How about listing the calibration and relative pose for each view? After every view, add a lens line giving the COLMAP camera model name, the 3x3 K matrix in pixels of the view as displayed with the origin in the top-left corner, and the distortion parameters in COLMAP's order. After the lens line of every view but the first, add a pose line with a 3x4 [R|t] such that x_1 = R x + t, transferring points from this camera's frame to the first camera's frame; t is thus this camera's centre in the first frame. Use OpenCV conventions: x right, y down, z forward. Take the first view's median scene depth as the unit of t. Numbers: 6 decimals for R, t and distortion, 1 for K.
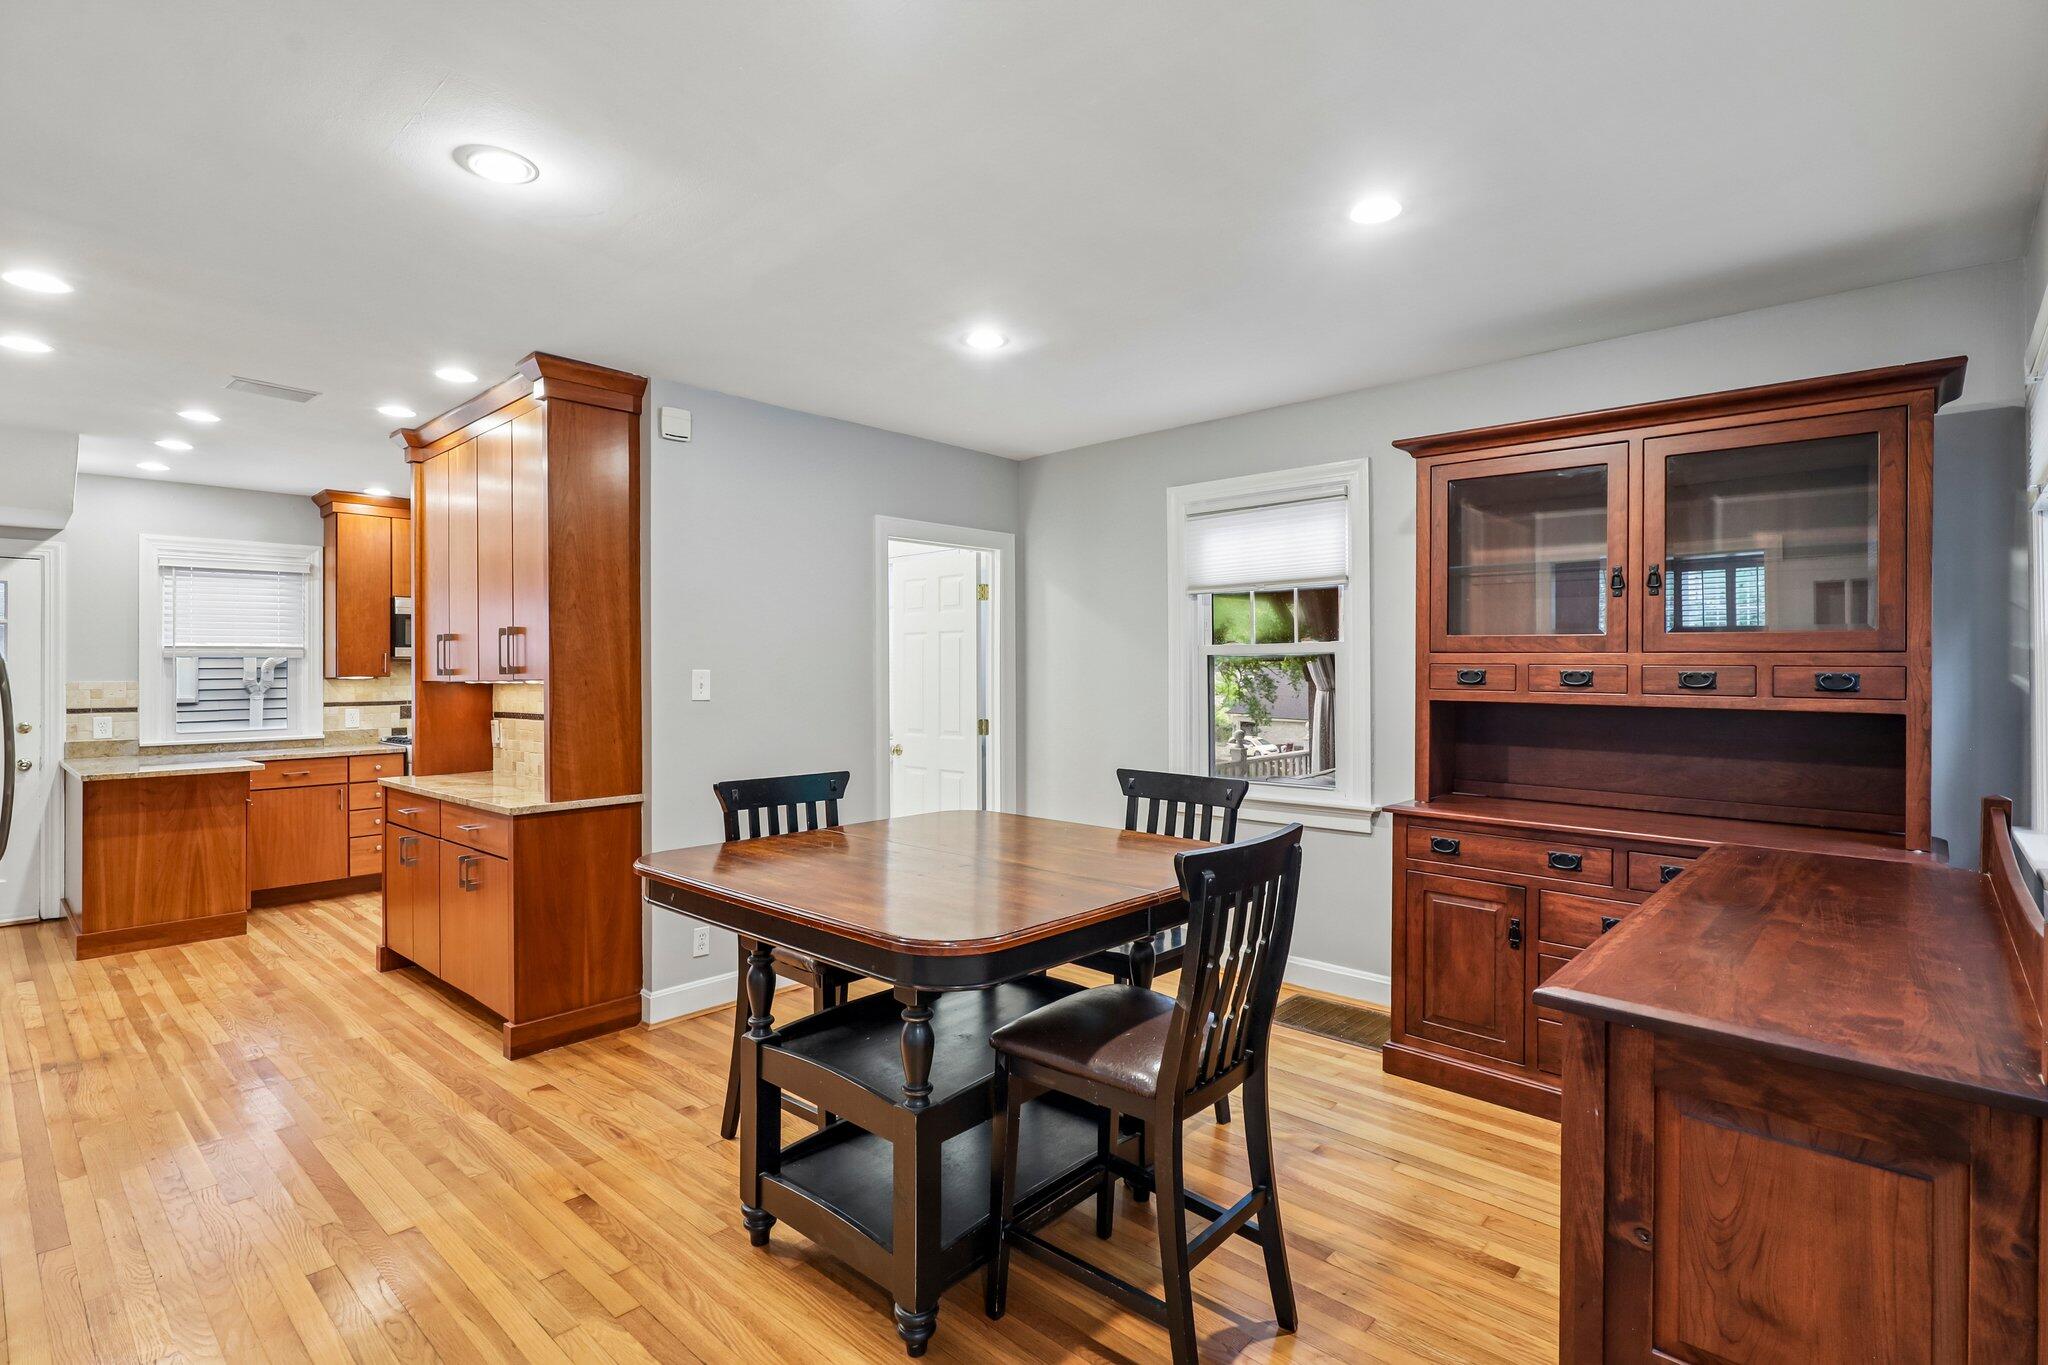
lens RADIAL K [[970.4, 0, 1033.4], [0, 970.4, 661.8], [0, 0, 1]] dist [-0.000124, -0.000111]
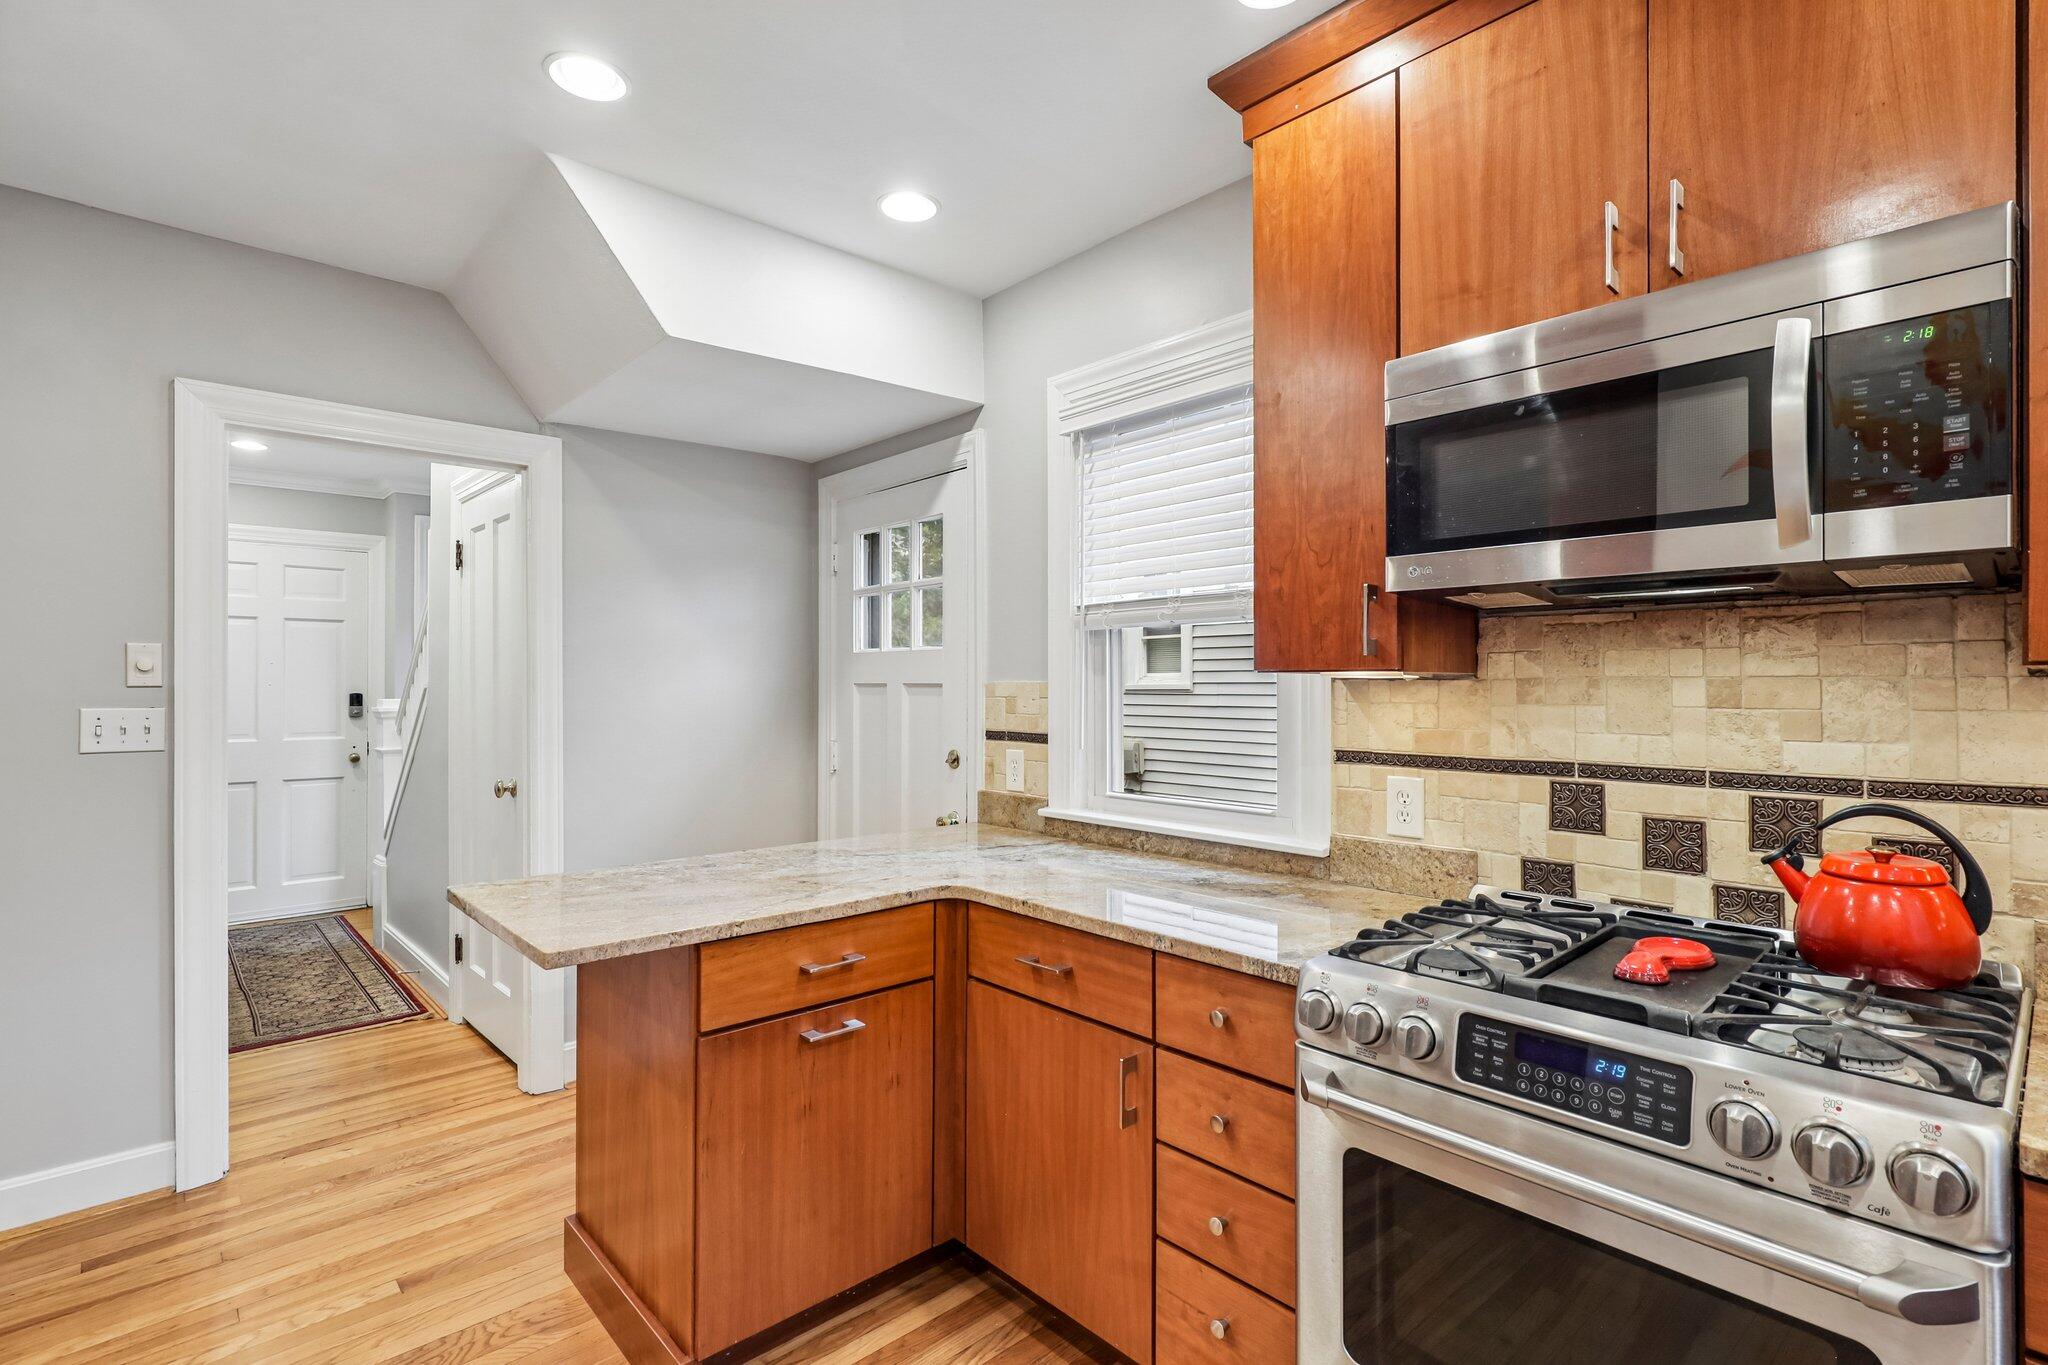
lens RADIAL K [[959.7, 0, 1030.6], [0, 959.7, 678.6], [0, 0, 1]] dist [-0.001471, -0.000504]
pose [[-0.089374, 0.004014, -0.995990, -0.586484], [0.012892, 0.999913, 0.002873, 0.022857], [0.995915, -0.012584, -0.089418, 1.376337]]
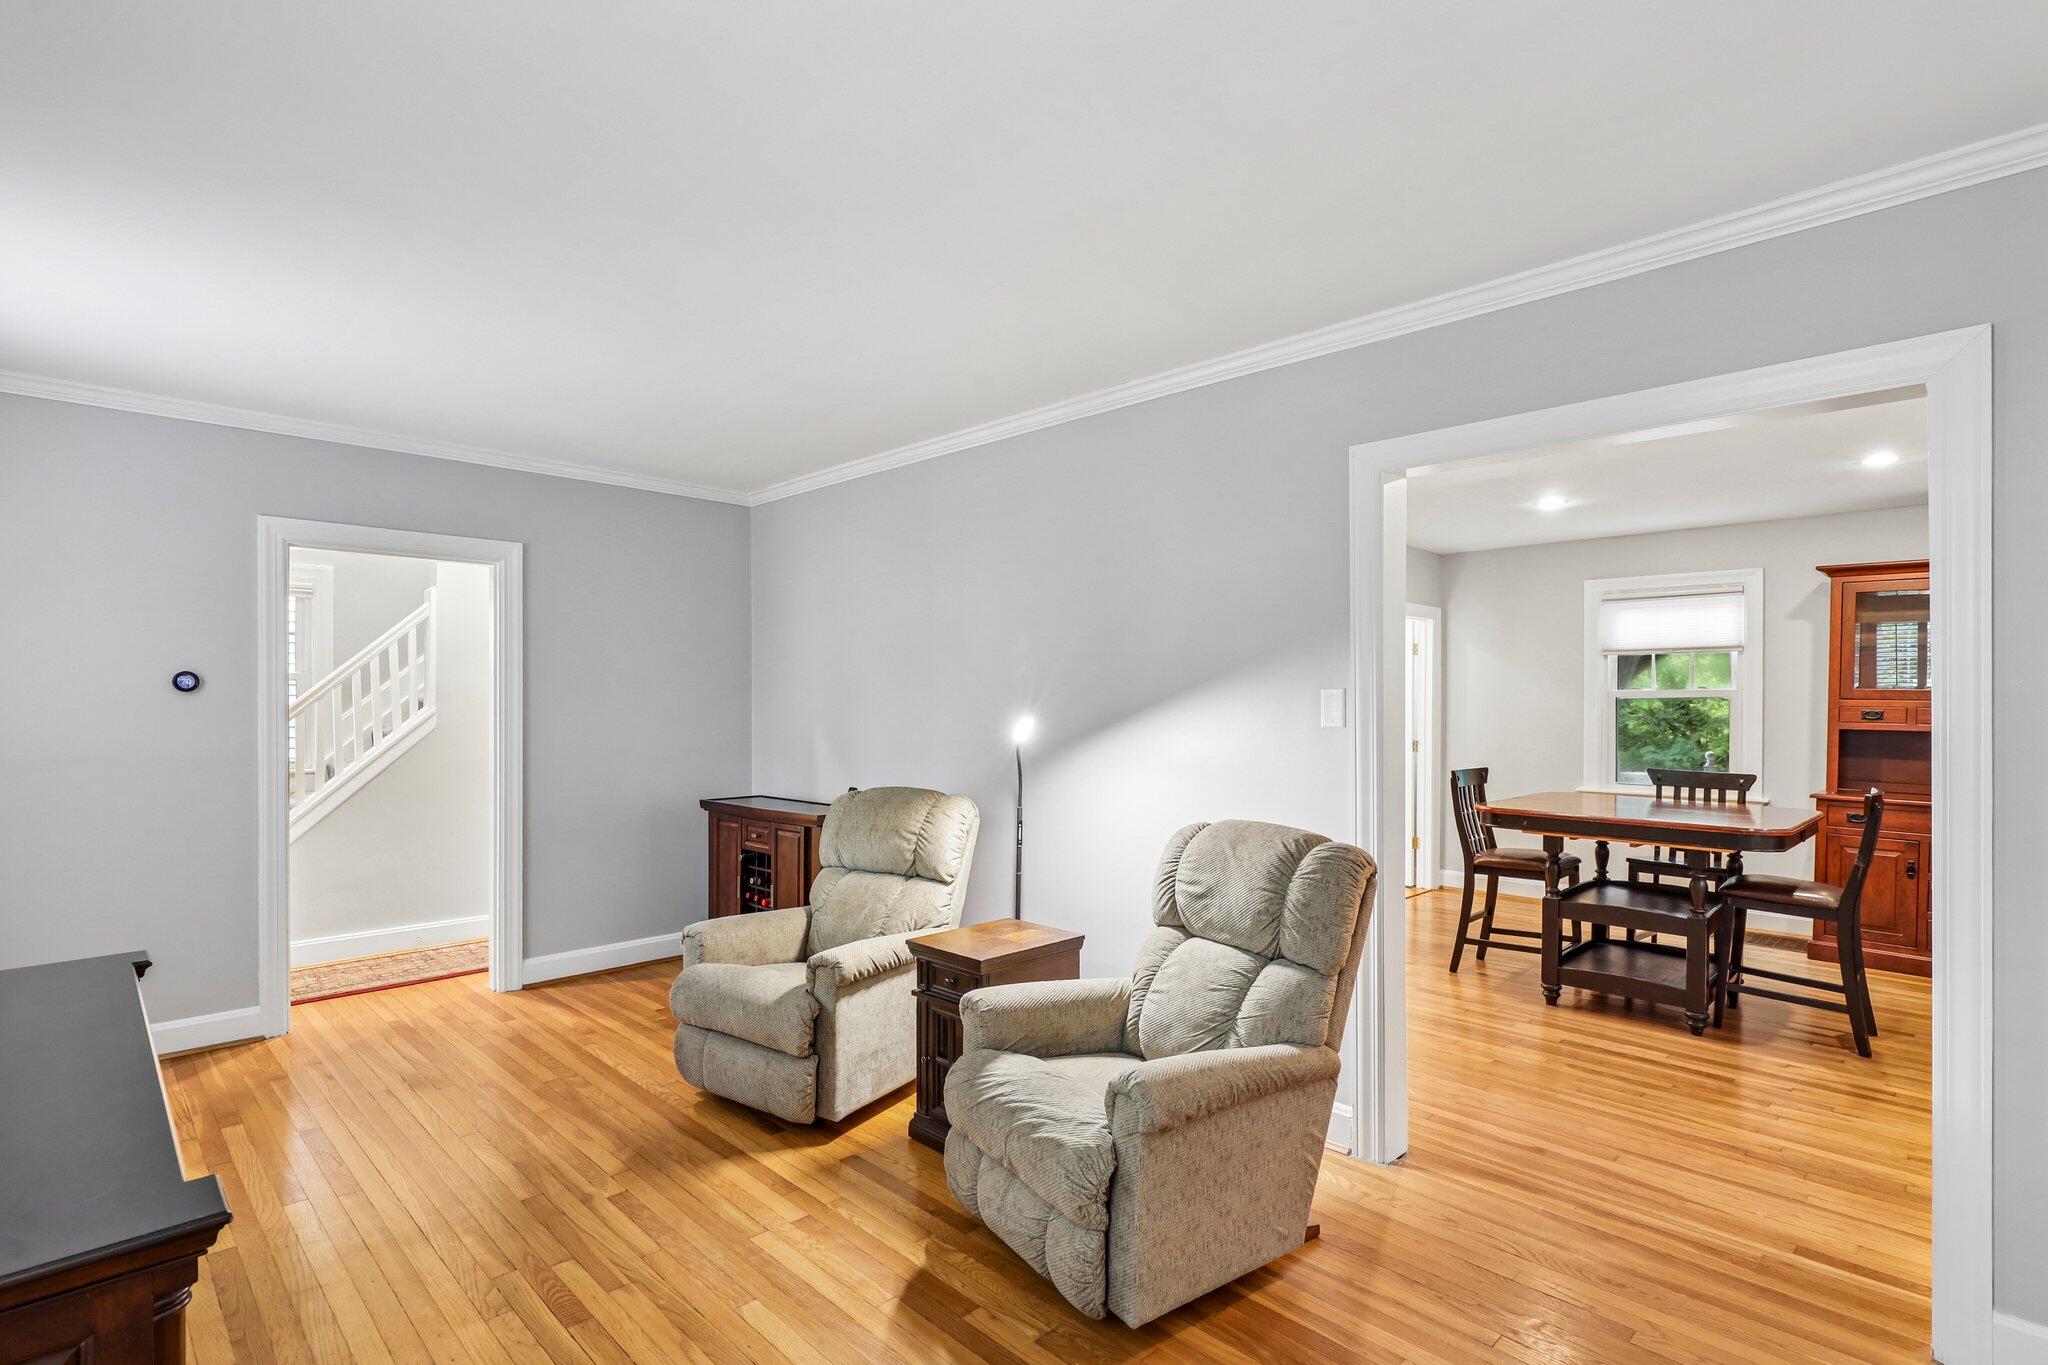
lens RADIAL K [[982.4, 0, 1024.0], [0, 982.4, 682.5], [0, 0, 1]] dist [-0.000700, -0.000685]
pose [[0.998235, 0.013919, -0.057739, -0.659998], [-0.014286, 0.999880, -0.005942, -0.006502], [0.057649, 0.006757, 0.998314, -0.546917]]
